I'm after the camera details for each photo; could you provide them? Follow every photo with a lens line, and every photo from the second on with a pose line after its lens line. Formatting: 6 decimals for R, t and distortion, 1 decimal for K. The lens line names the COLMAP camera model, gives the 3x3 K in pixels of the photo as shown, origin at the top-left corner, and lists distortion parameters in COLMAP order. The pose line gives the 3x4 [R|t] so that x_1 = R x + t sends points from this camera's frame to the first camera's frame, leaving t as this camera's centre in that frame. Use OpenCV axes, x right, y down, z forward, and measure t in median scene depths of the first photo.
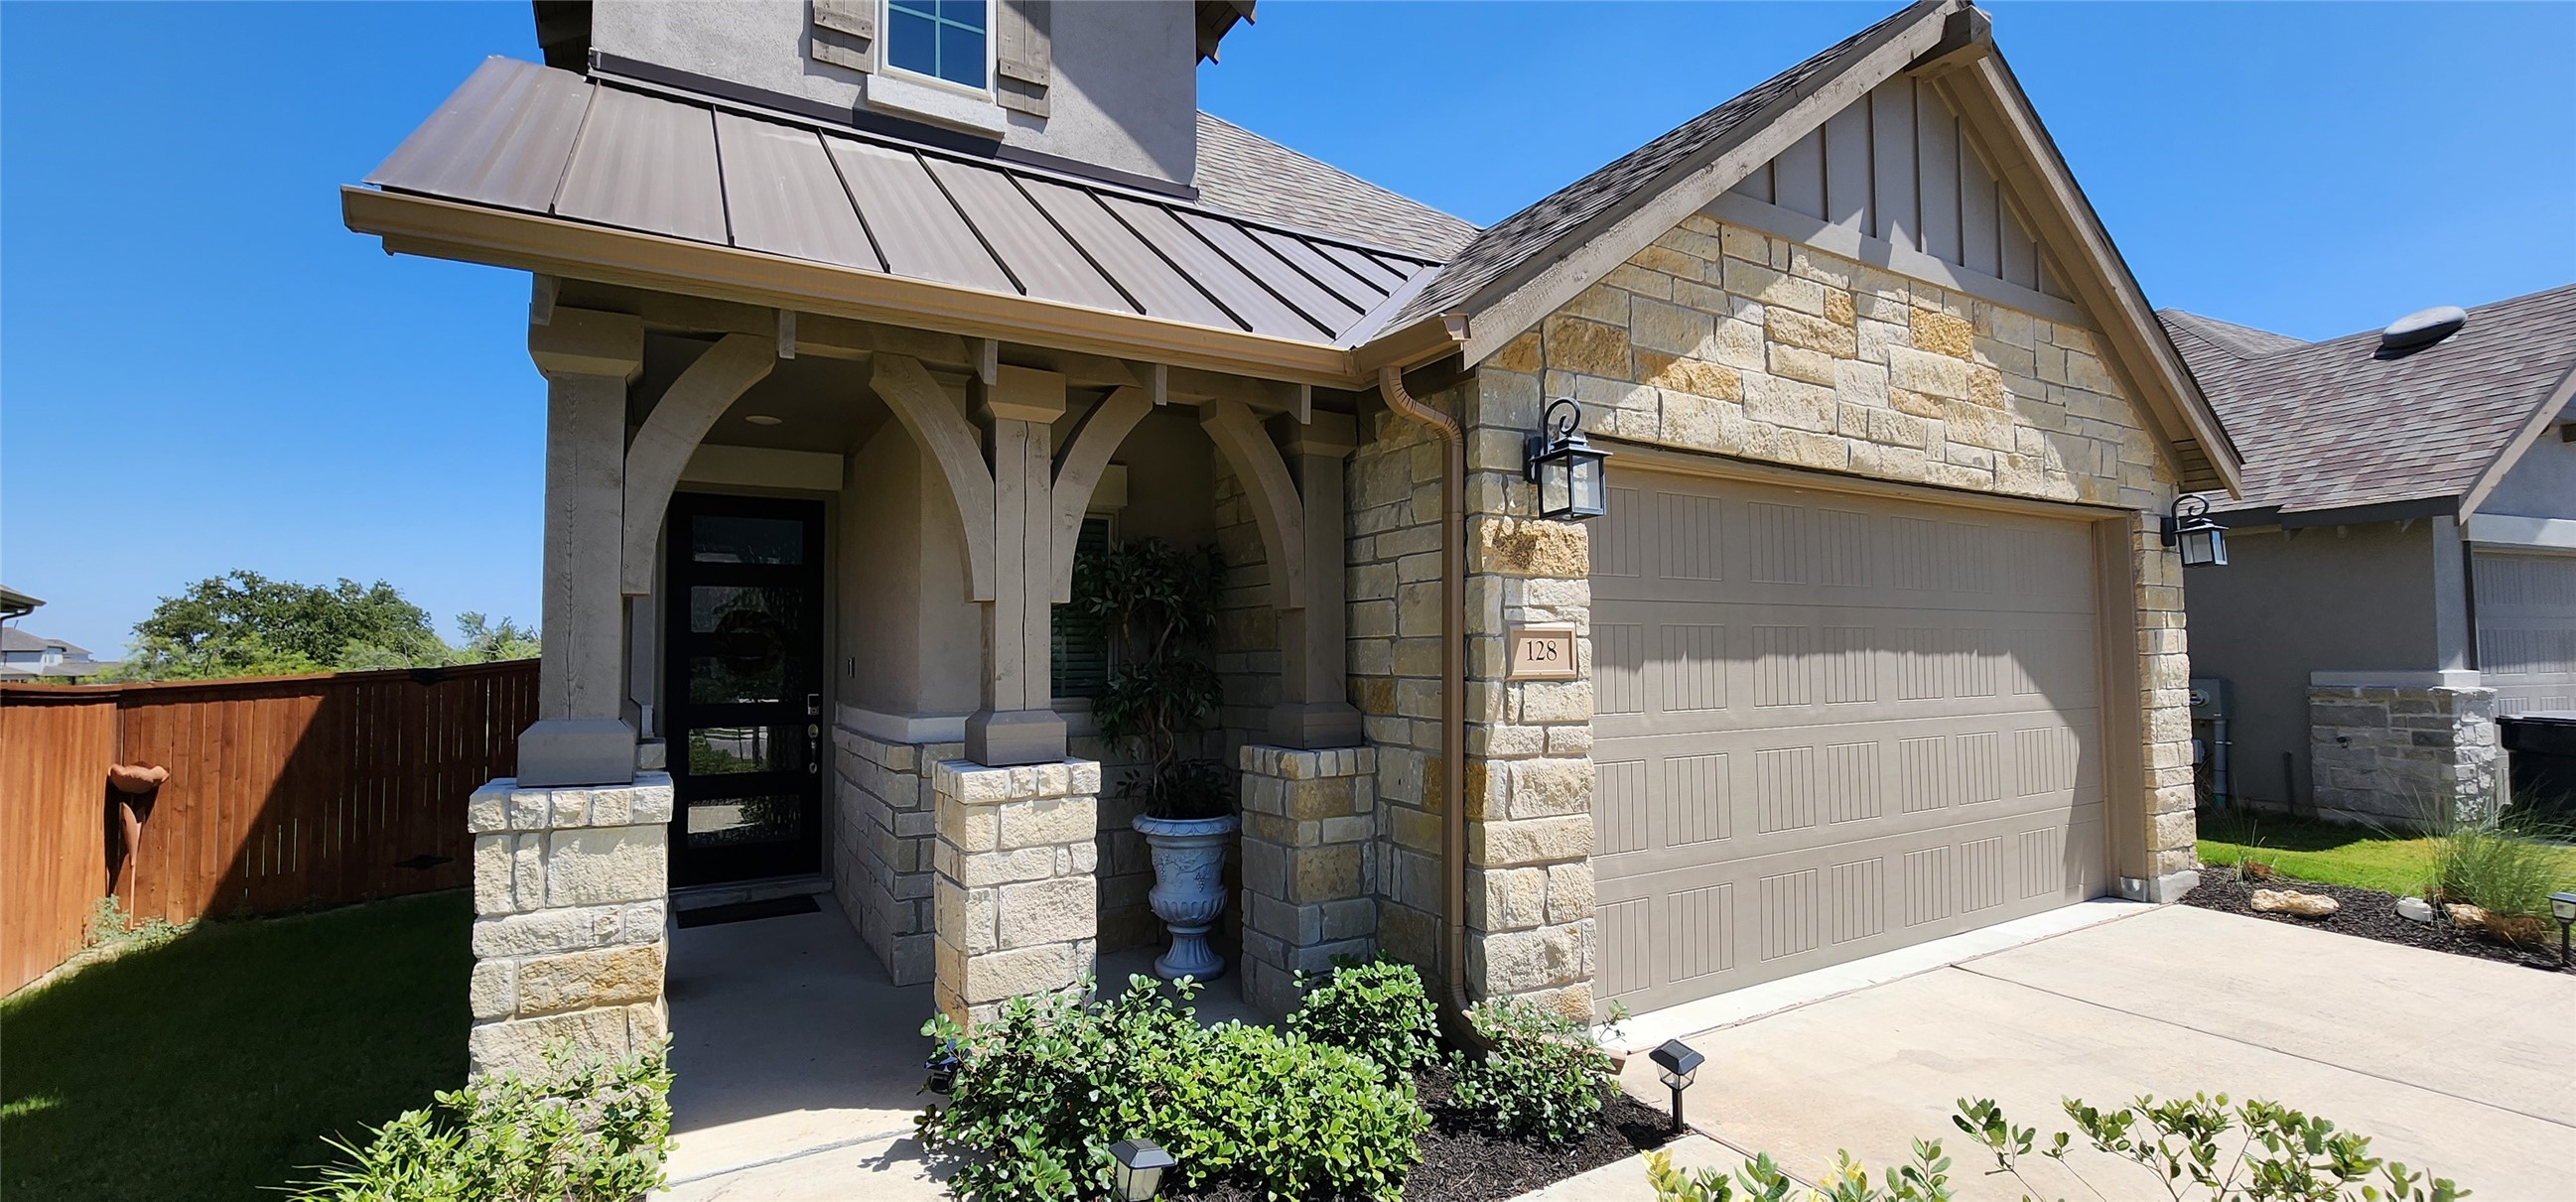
lens RADIAL K [[1062.0, 0, 1272.9], [0, 1062.0, 612.0], [0, 0, 1]] dist [-0.001502, -0.000792]
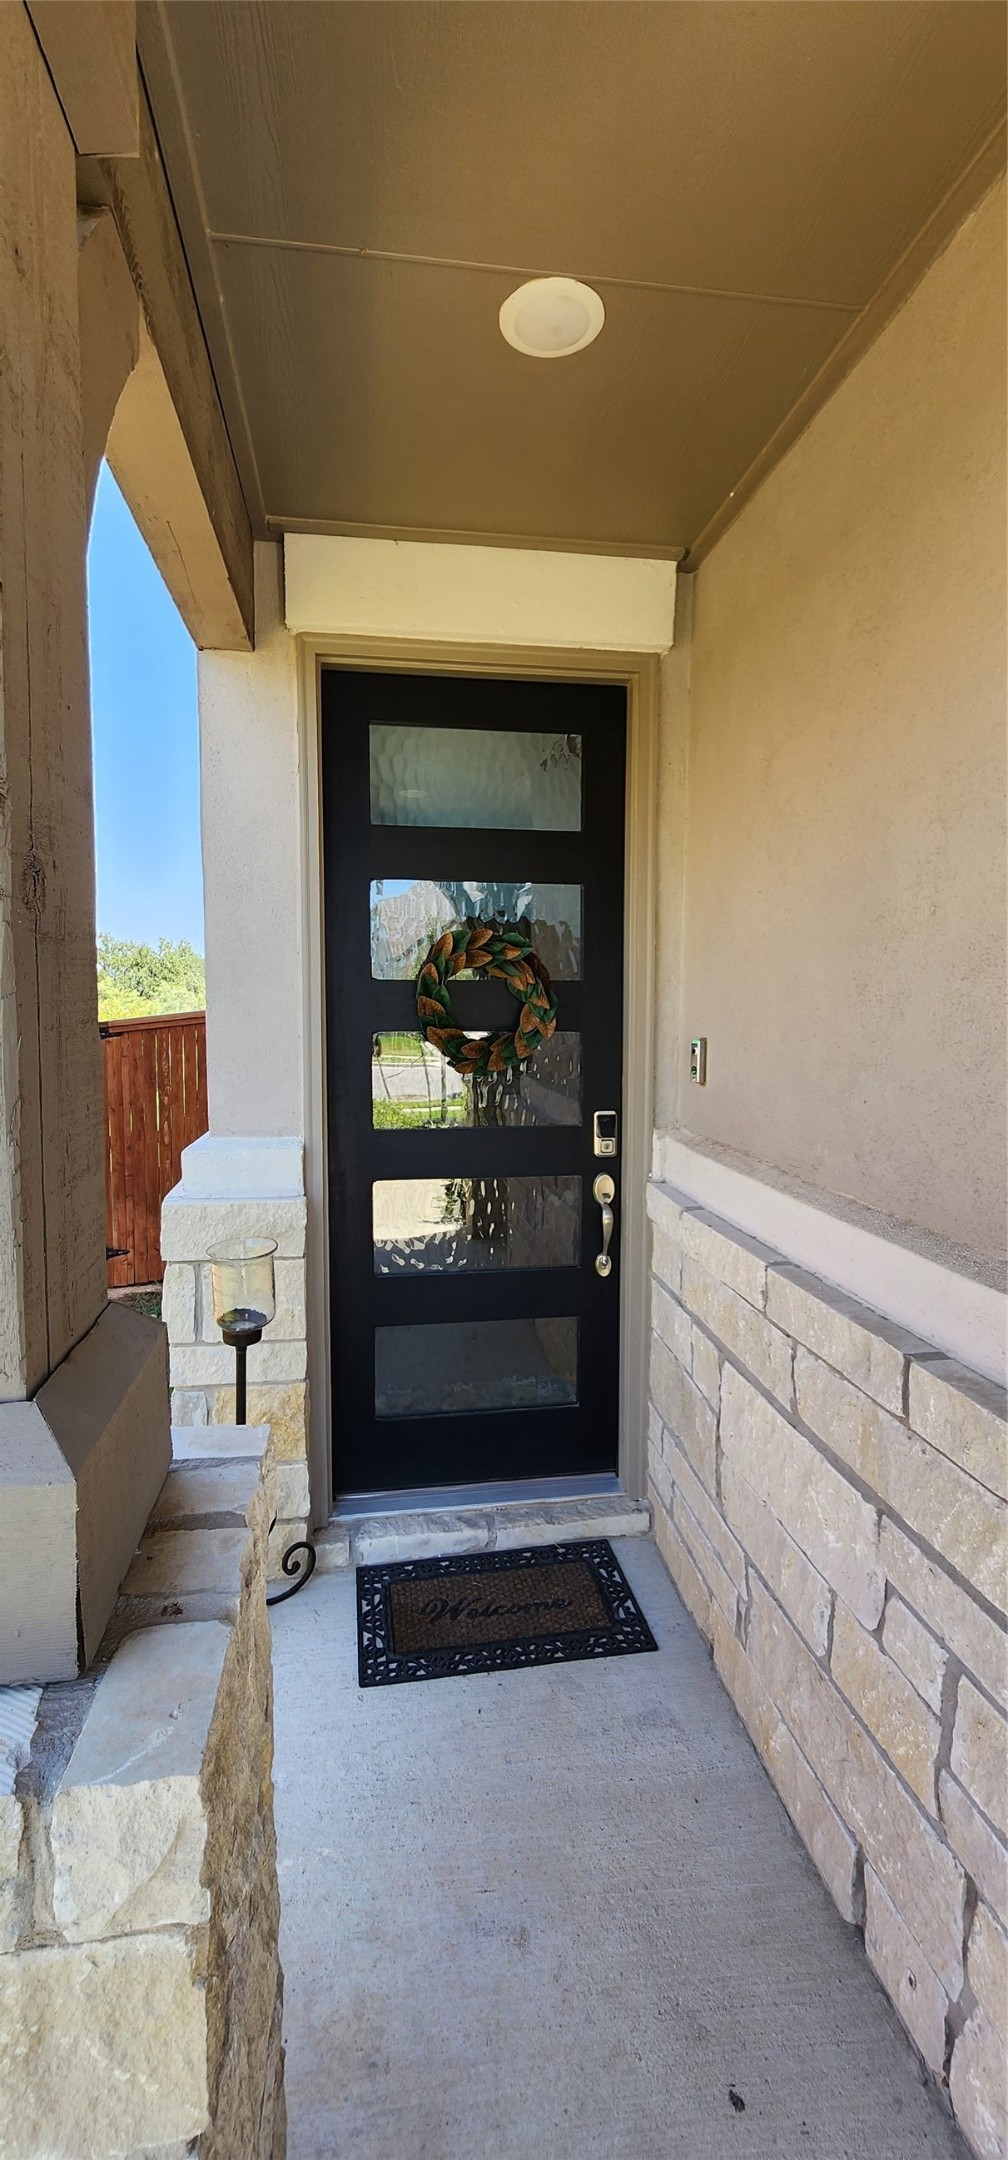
lens RADIAL K [[890.5, 0, 504.0], [0, 890.5, 1080.0], [0, 0, 1]] dist [-0.001502, -0.000792]
pose [[0.936319, 0.041287, -0.348714, -0.337534], [0.005584, 0.991187, 0.132349, 0.010767], [0.351105, -0.125868, 0.927837, 0.620288]]
